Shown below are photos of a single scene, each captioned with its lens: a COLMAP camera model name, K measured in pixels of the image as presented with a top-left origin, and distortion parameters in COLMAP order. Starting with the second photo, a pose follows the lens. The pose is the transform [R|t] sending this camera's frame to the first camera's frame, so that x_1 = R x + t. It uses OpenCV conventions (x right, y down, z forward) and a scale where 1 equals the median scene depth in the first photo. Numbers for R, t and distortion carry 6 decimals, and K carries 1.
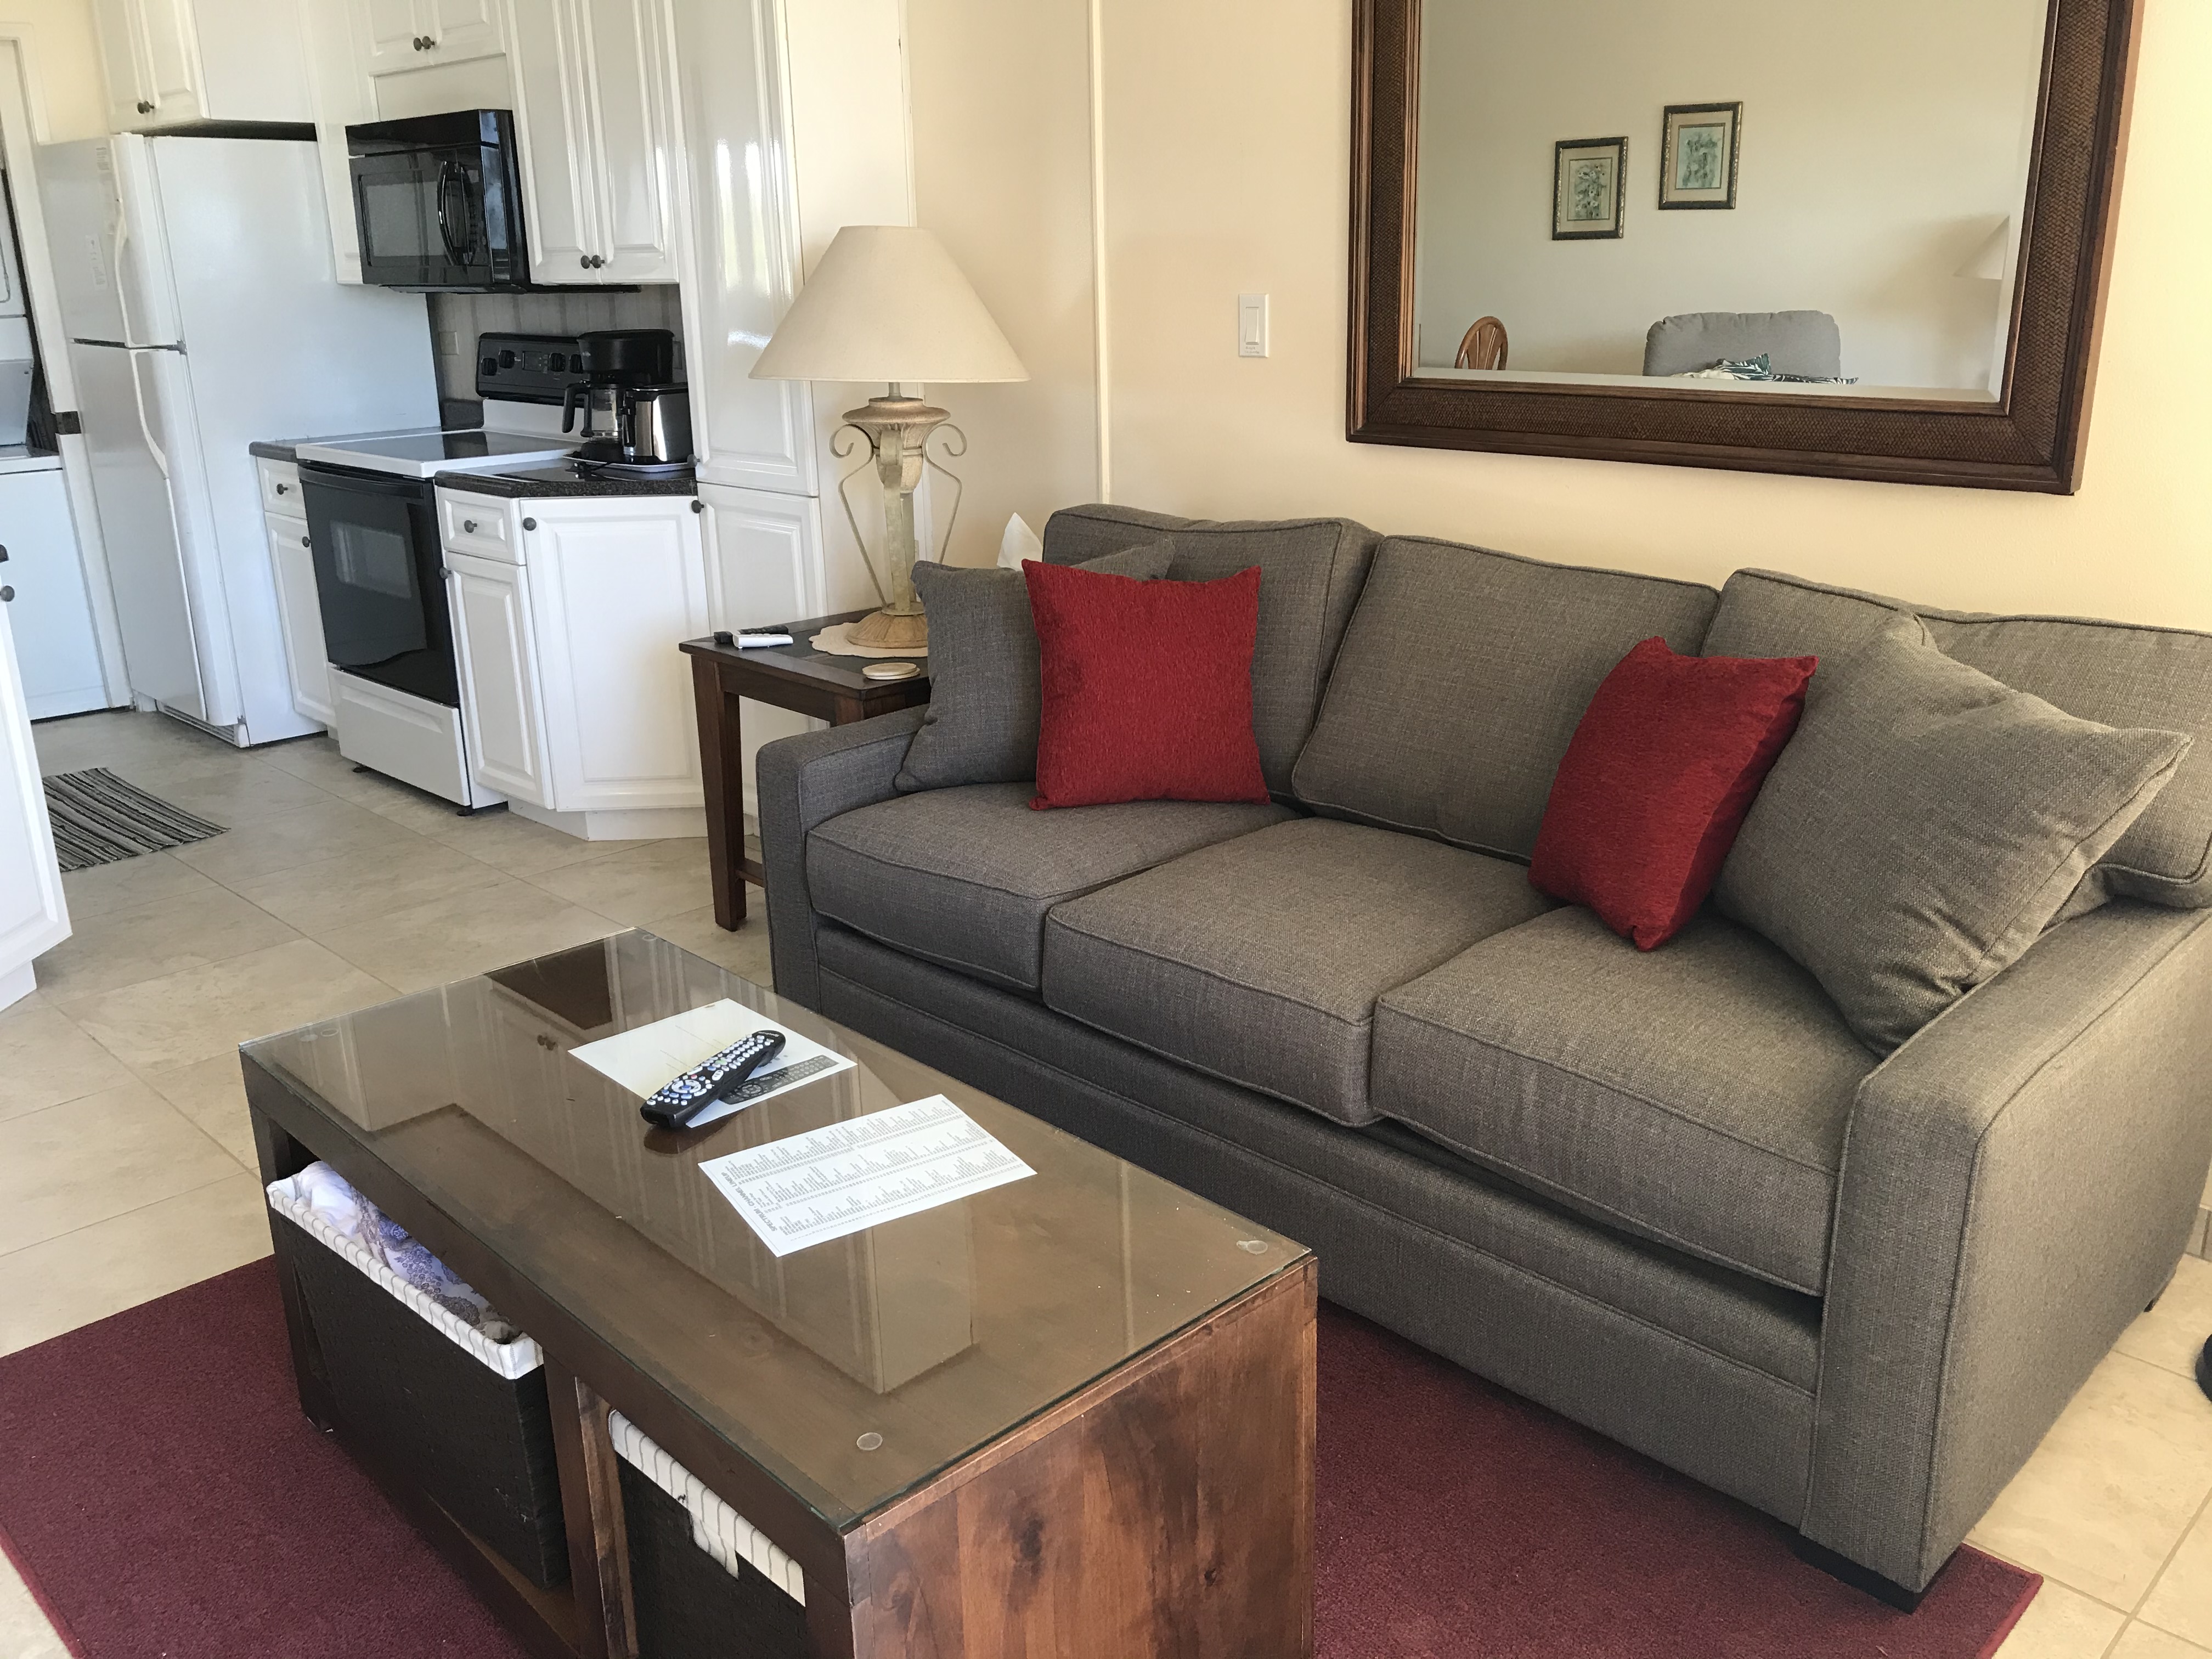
lens RADIAL K [[1803.8, 0, 1106.9], [0, 1803.8, 822.2], [0, 0, 1]] dist [-0.002223, -0.018952]
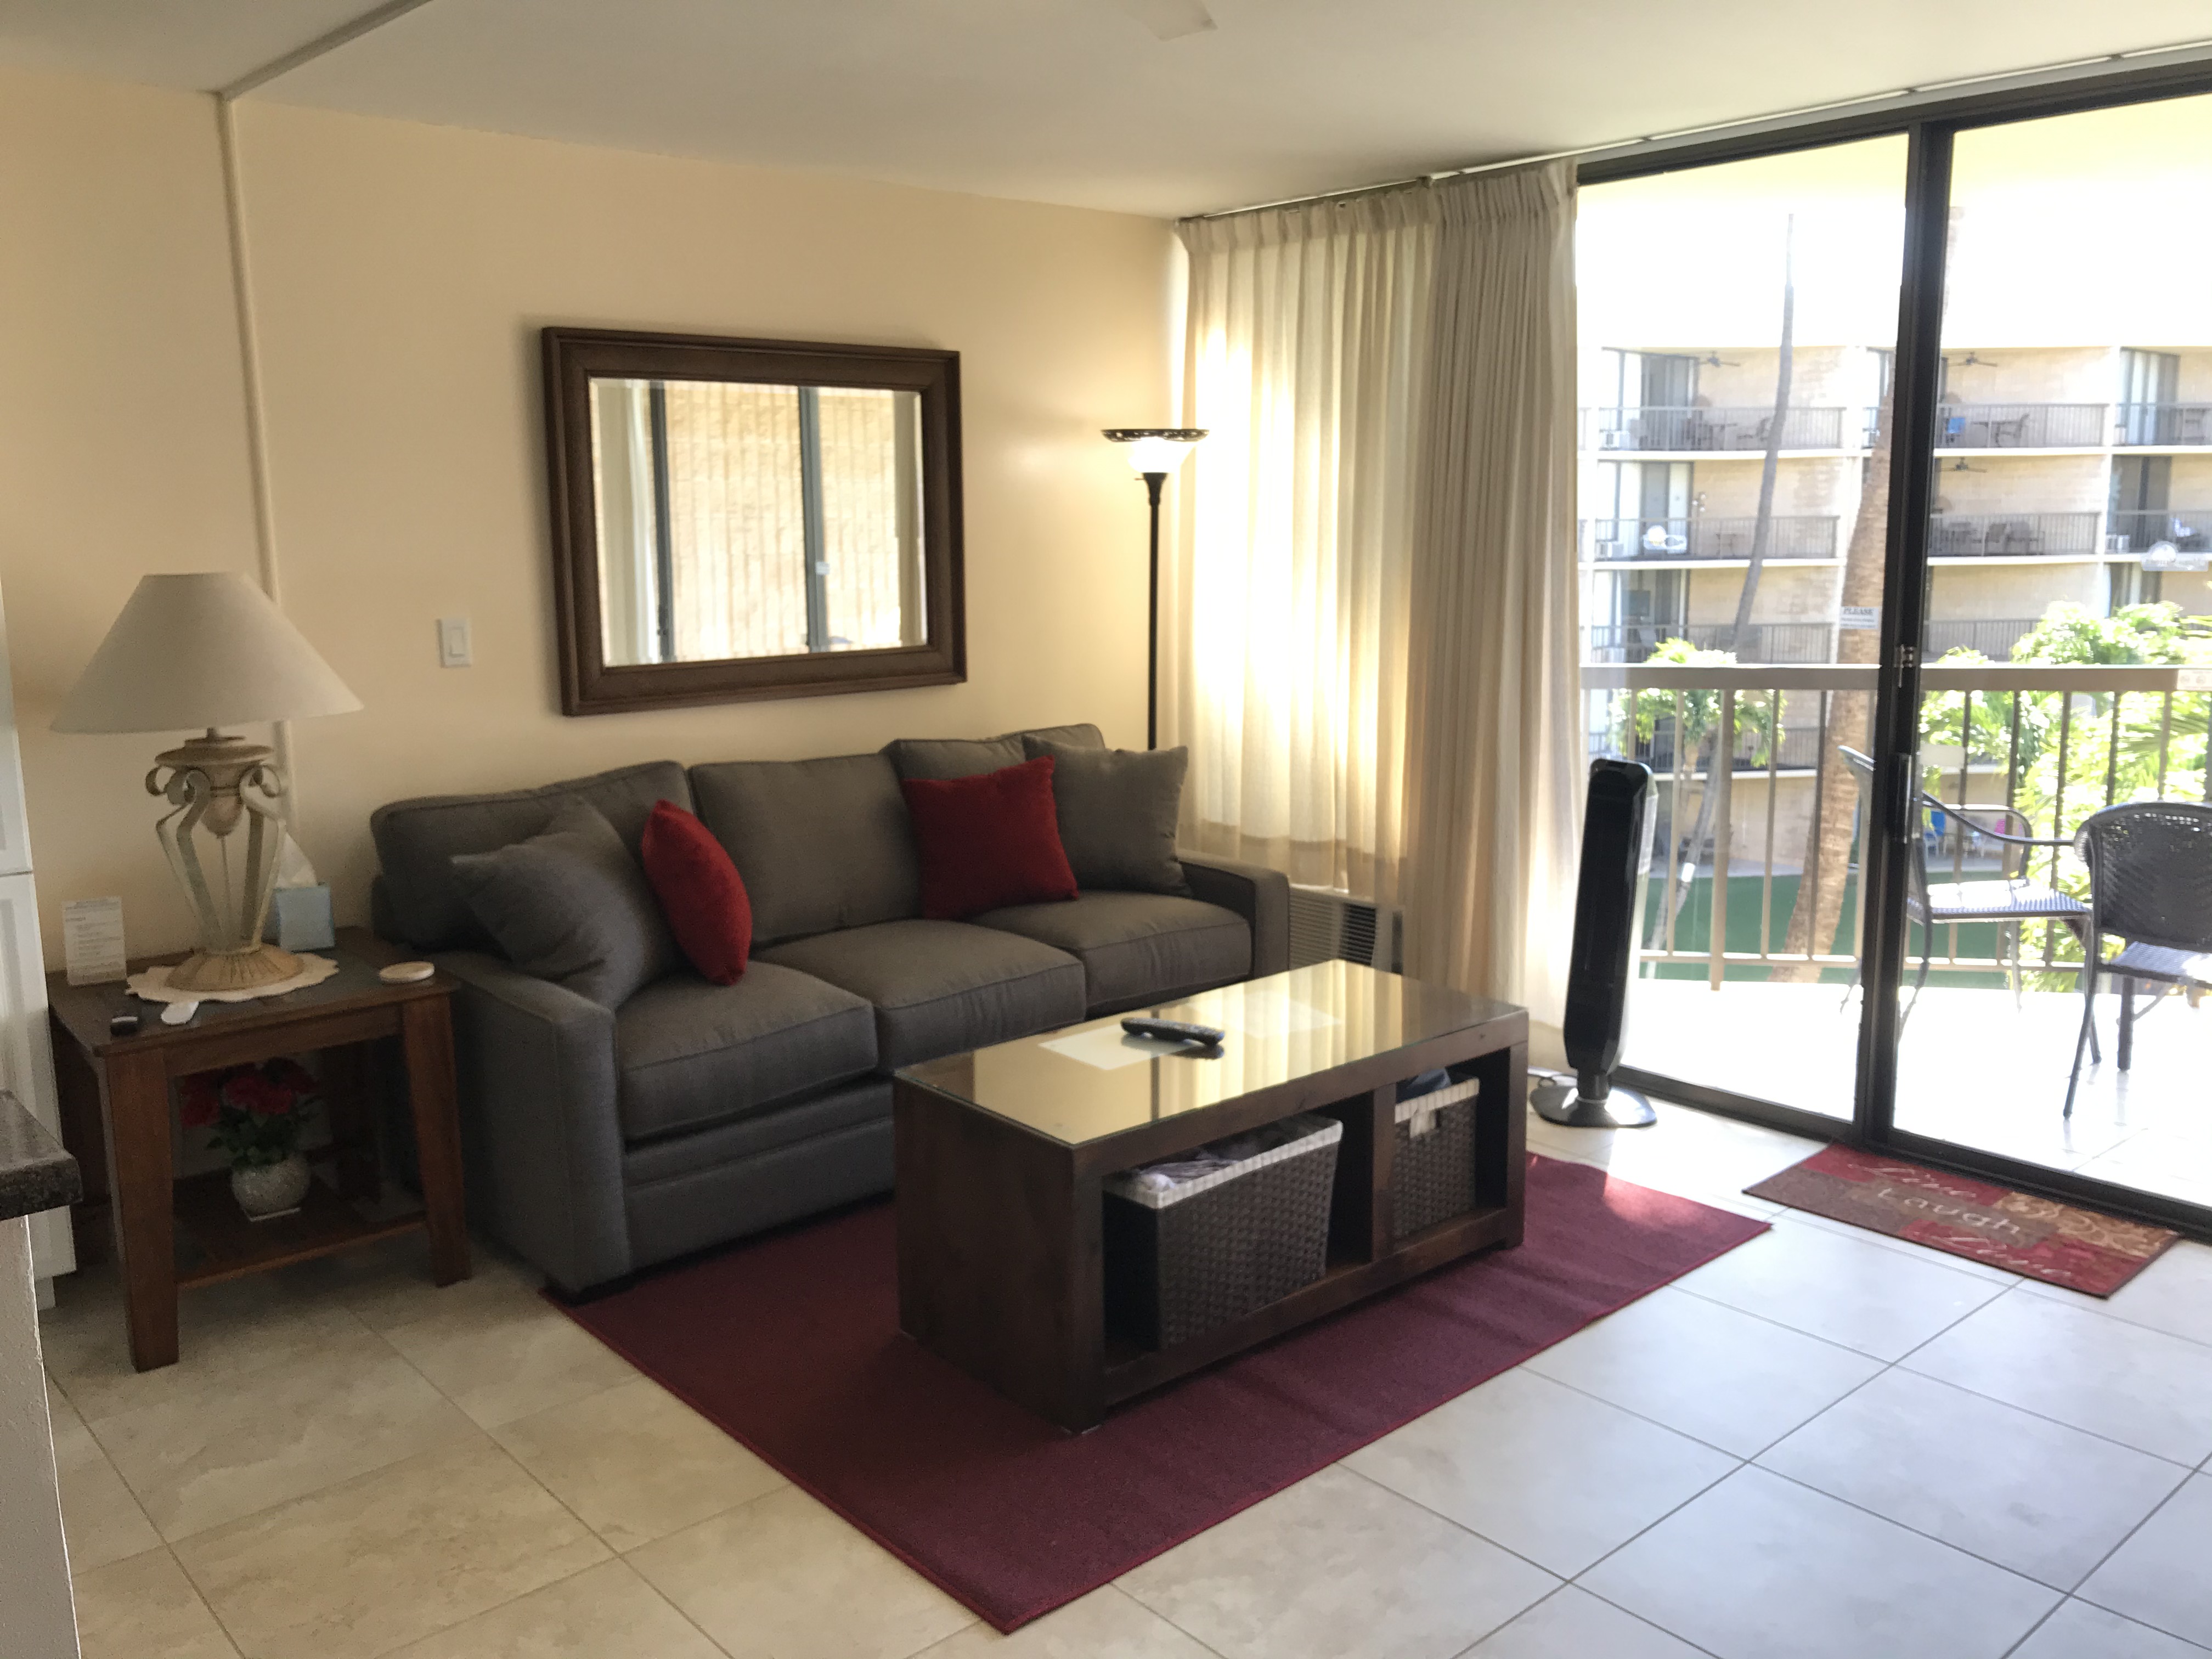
lens RADIAL K [[1803.8, 0, 1108.1], [0, 1803.8, 827.9], [0, 0, 1]] dist [-0.002223, -0.018952]
pose [[0.053799, -0.158464, 0.985898, -1.568853], [0.308969, 0.941518, 0.134471, -0.249133], [-0.949549, 0.297378, 0.099614, 0.660510]]
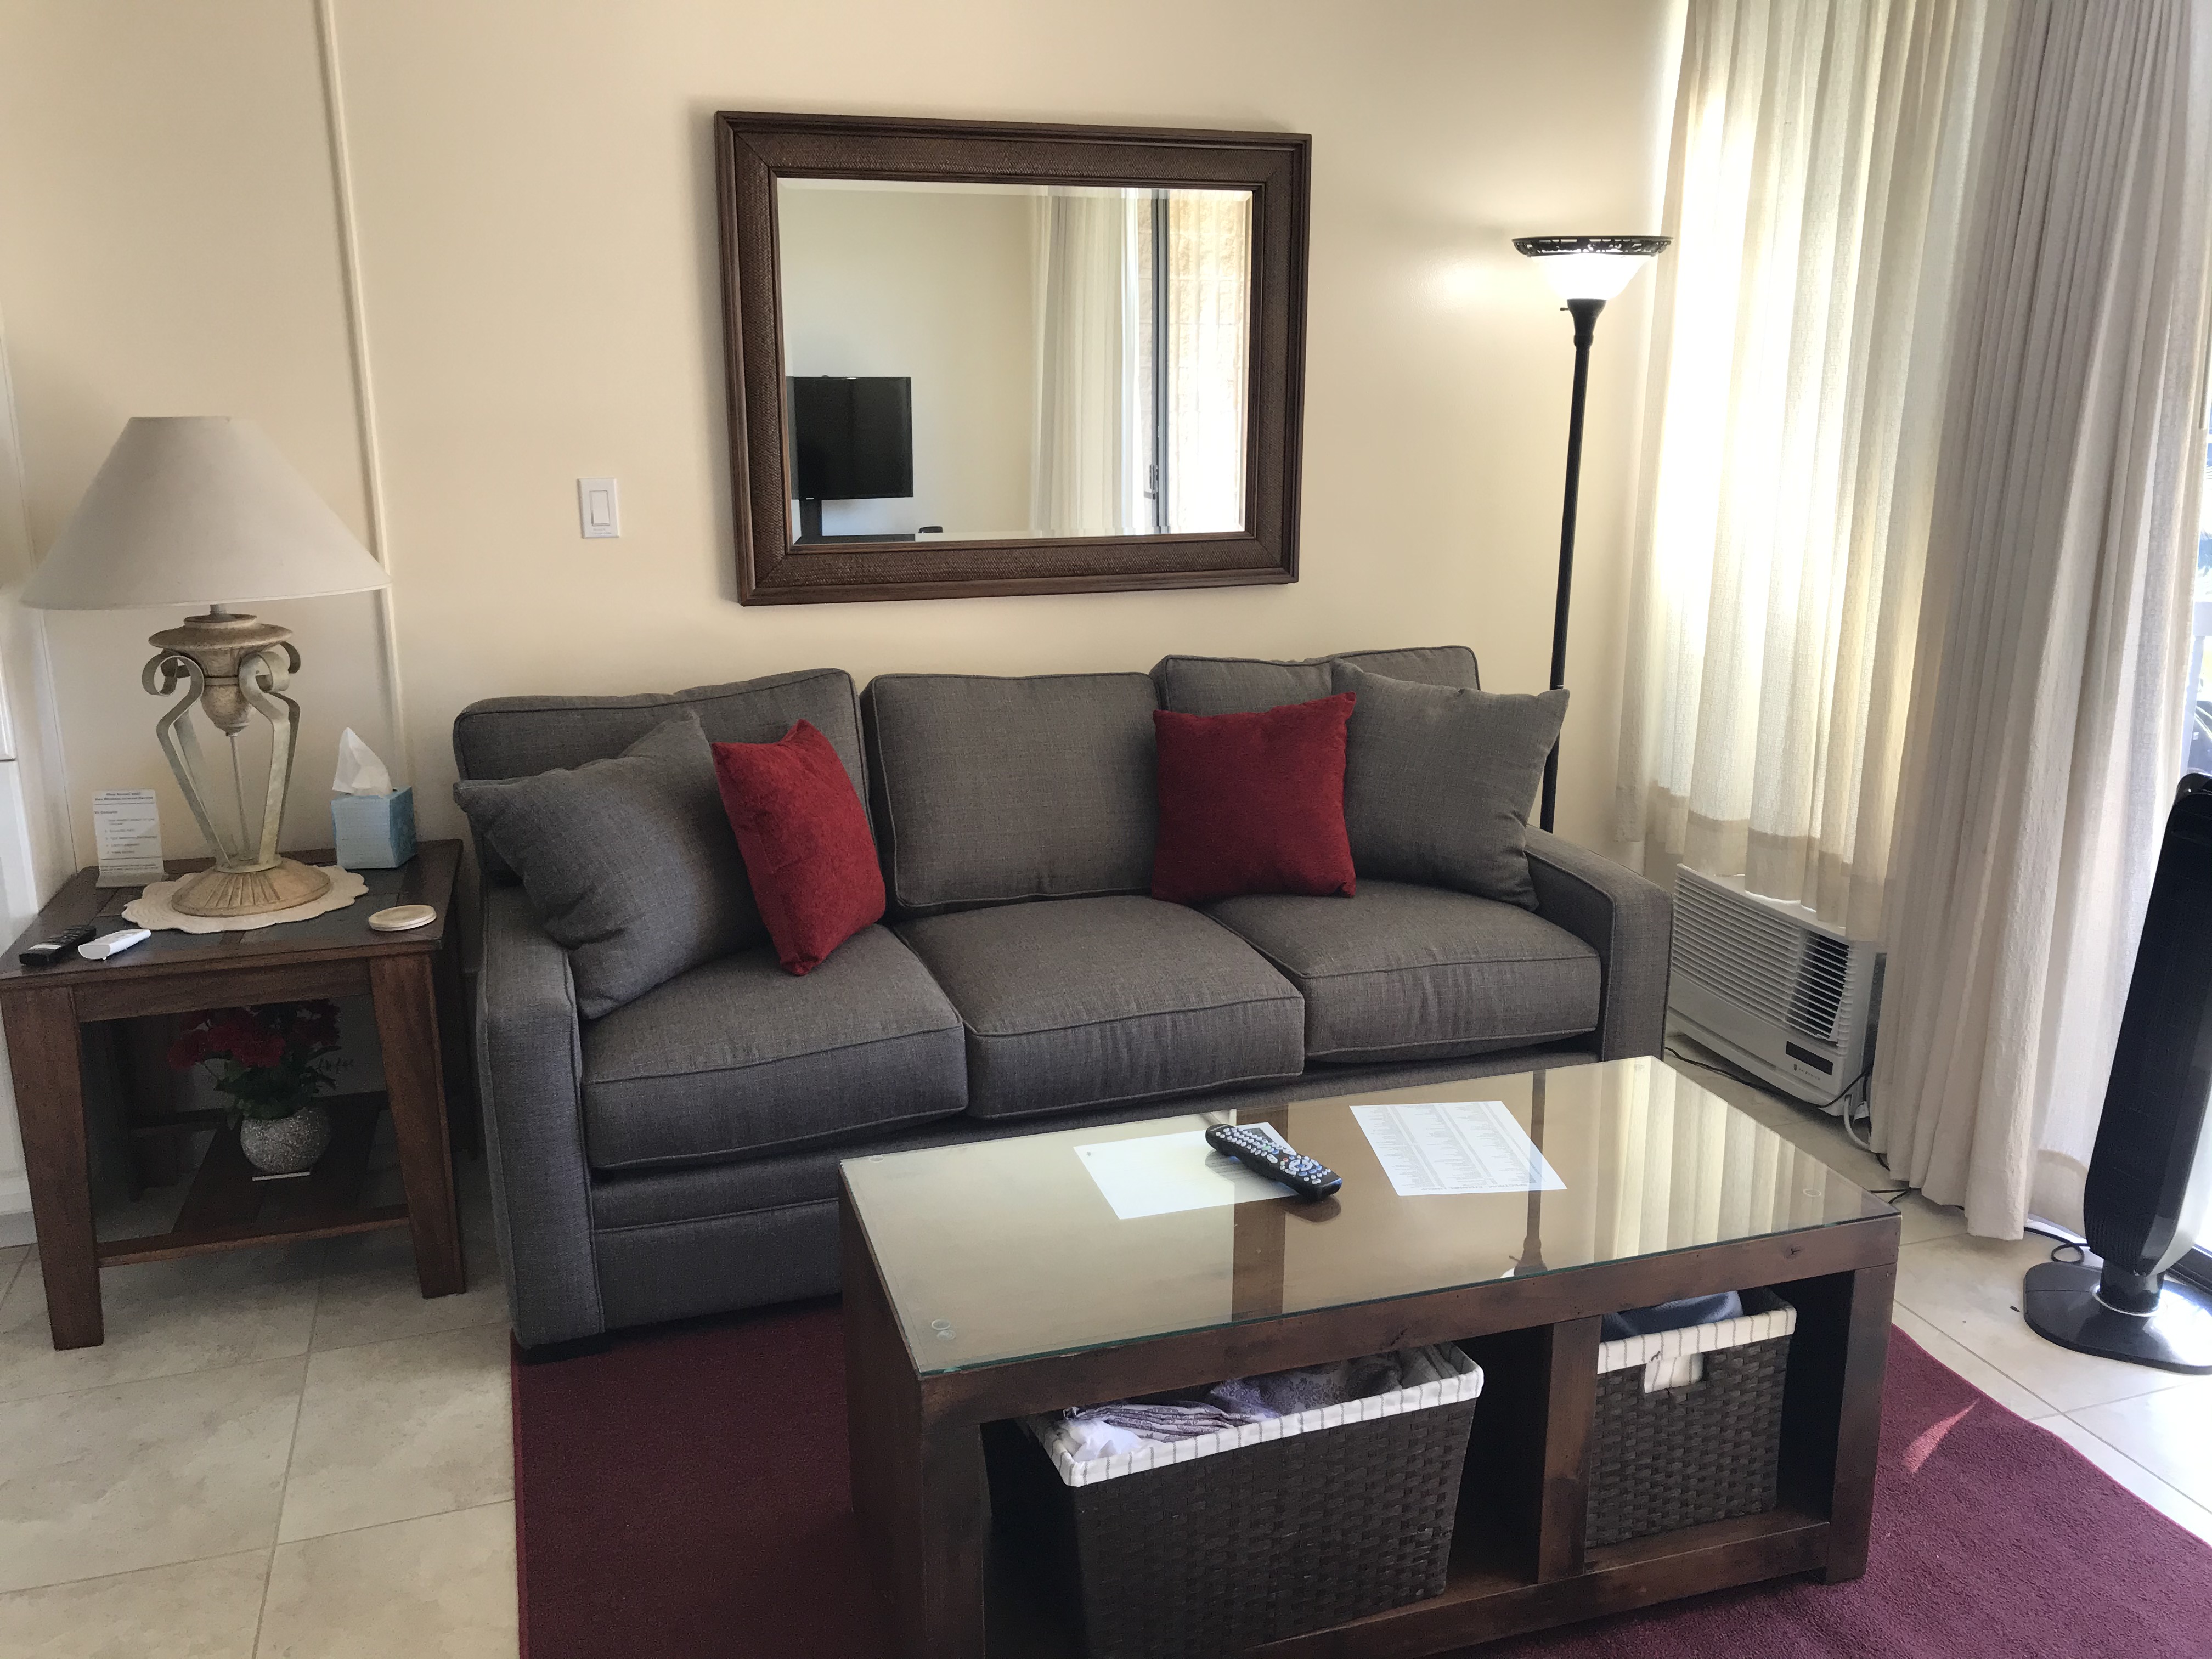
lens RADIAL K [[1803.8, 0, 1108.7], [0, 1803.8, 833.3], [0, 0, 1]] dist [-0.002223, -0.018952]
pose [[0.441725, -0.210061, 0.872212, -0.991436], [0.264071, 0.959576, 0.097364, -0.163618], [-0.857406, 0.187318, 0.479340, 0.395002]]
